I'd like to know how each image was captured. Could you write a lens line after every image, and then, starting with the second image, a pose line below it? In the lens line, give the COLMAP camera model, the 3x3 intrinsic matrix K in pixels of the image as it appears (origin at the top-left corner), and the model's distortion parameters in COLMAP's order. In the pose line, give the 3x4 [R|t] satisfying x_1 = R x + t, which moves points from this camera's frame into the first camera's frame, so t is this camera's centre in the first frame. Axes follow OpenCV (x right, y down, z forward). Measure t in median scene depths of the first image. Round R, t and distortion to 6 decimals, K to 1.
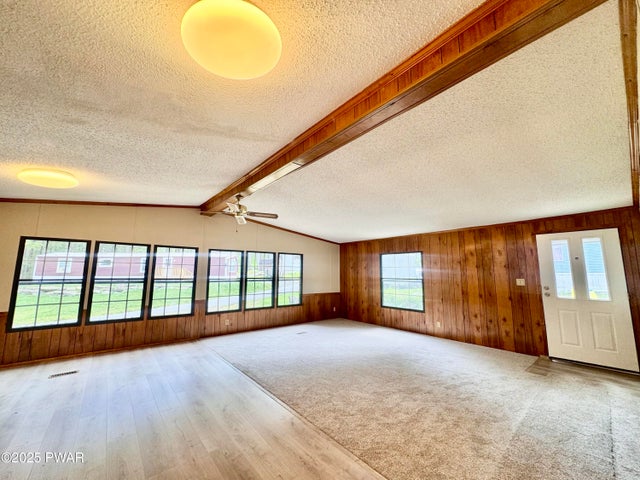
lens RADIAL K [[255.2, 0, 323.4], [0, 255.2, 240.5], [0, 0, 1]] dist [-0.002461, -0.000335]
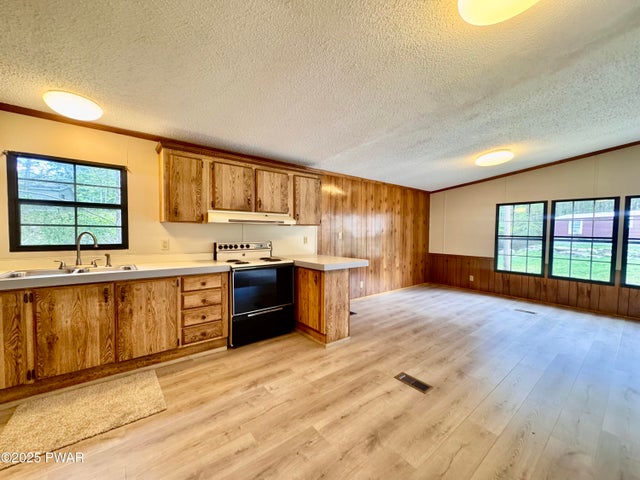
lens RADIAL K [[255.2, 0, 322.2], [0, 255.2, 238.3], [0, 0, 1]] dist [-0.002461, -0.000335]
pose [[-0.019465, 0.031178, -0.999324, 0.158998], [0.118708, 0.992516, 0.028654, 0.013272], [0.992738, -0.118070, -0.023020, 0.066199]]
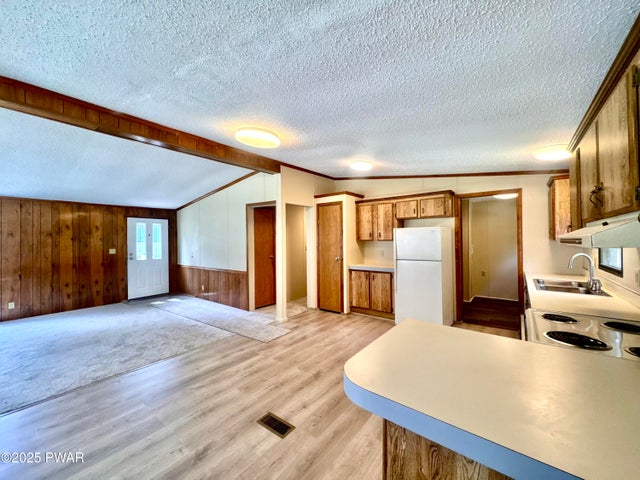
lens RADIAL K [[255.2, 0, 318.6], [0, 255.2, 239.4], [0, 0, 1]] dist [-0.002461, -0.000335]
pose [[-0.205123, 0.002071, 0.978734, -0.788574], [-0.120272, 0.992365, -0.027307, 0.010461], [-0.971318, -0.123316, -0.203308, 0.256587]]
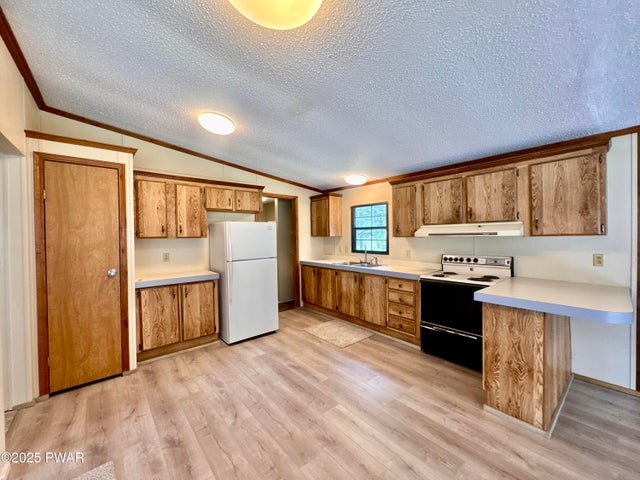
lens RADIAL K [[255.2, 0, 318.9], [0, 255.2, 240.2], [0, 0, 1]] dist [-0.002461, -0.000335]
pose [[-0.999902, 0.011984, -0.007295, -0.178405], [0.012749, 0.993190, -0.115805, 0.052496], [0.005858, -0.115886, -0.993245, 0.522174]]
